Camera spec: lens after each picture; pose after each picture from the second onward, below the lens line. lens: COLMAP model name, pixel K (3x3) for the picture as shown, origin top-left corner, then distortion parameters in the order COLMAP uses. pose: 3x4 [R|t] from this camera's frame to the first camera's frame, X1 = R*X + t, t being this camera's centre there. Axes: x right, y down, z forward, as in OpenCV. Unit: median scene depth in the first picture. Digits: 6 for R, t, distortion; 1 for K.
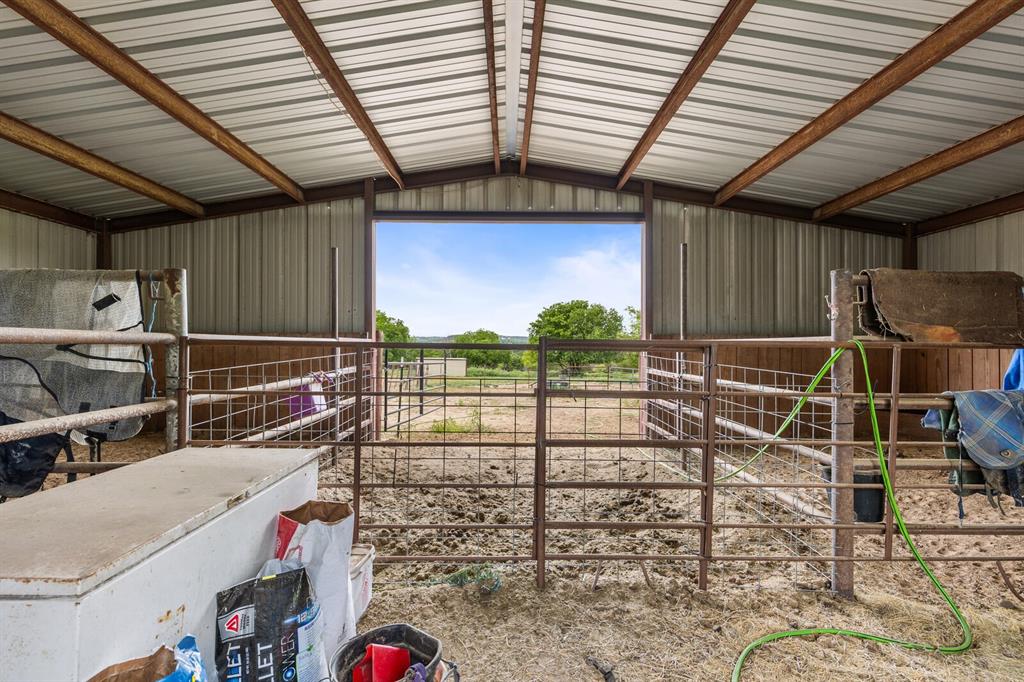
lens RADIAL K [[465.1, 0, 512.3], [0, 465.1, 339.4], [0, 0, 1]] dist [0.004302, -0.000573]
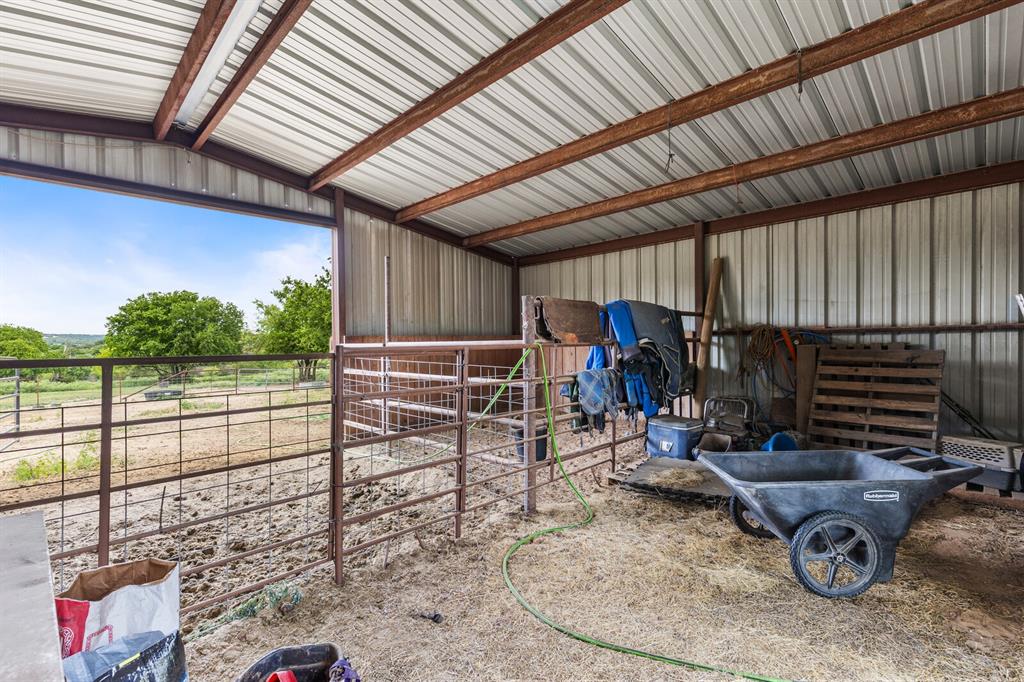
lens RADIAL K [[465.1, 0, 510.8], [0, 465.1, 339.8], [0, 0, 1]] dist [0.004302, -0.000573]
pose [[0.709597, -0.015504, 0.704438, -0.293825], [0.009438, 0.999877, 0.012499, -0.021129], [-0.704545, -0.002221, 0.709656, -0.014593]]
